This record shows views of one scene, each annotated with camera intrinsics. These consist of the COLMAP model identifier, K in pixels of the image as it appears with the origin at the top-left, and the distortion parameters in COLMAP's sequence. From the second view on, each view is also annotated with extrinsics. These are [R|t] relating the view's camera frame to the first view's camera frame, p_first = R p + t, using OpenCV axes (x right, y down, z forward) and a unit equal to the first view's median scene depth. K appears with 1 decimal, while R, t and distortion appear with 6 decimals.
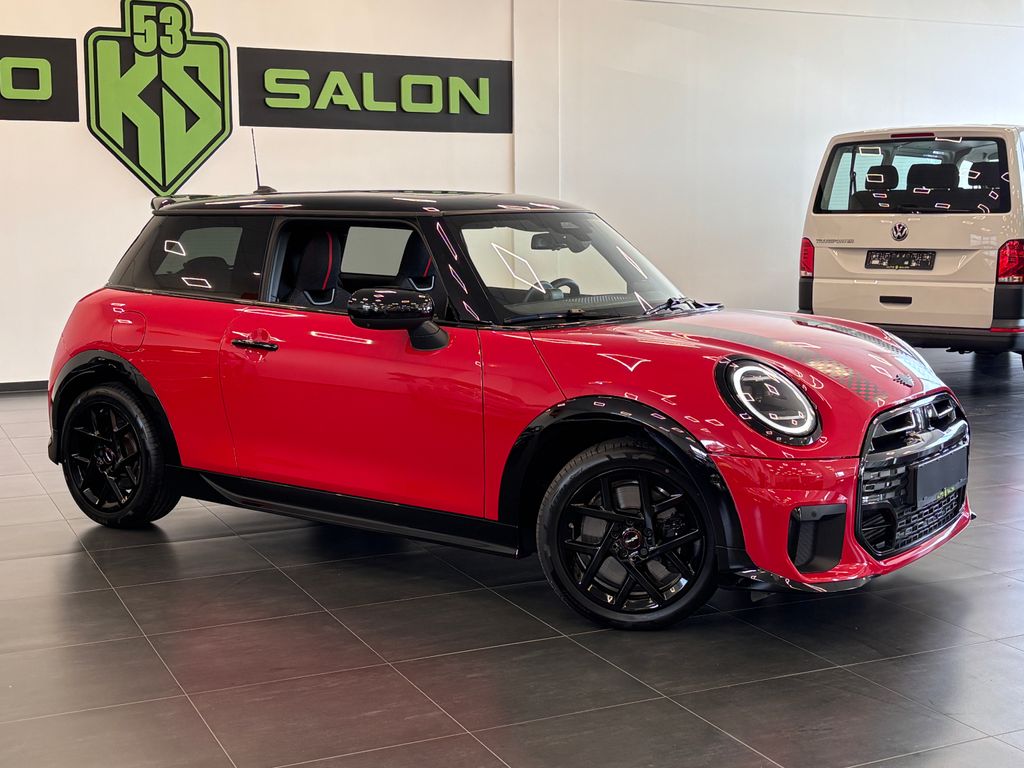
lens RADIAL K [[1379.0, 0, 512.5], [0, 1379.0, 384.5], [0, 0, 1]] dist [0.026671, 0.000000]
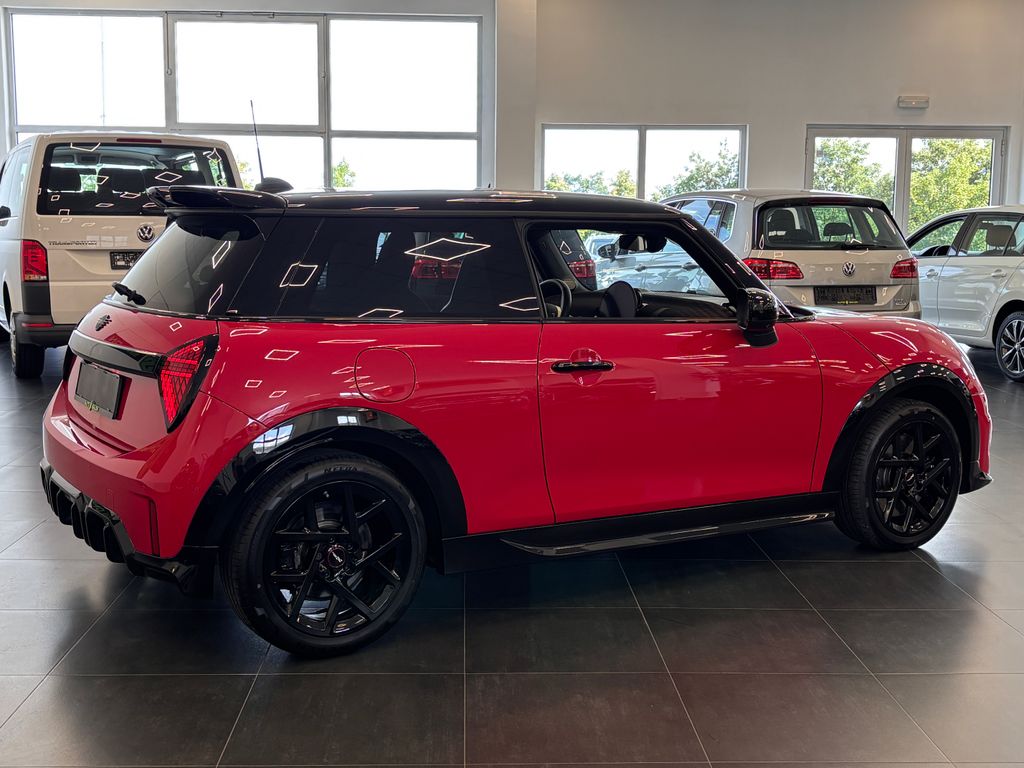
lens RADIAL K [[1230.0, 0, 512.4], [0, 1230.0, 381.2], [0, 0, 1]] dist [0.018411, 0.000000]
pose [[0.400917, -0.115030, 0.908864, -0.459807], [0.104880, 0.991326, 0.079202, -0.043581], [-0.910091, 0.063568, 0.409503, 0.367496]]
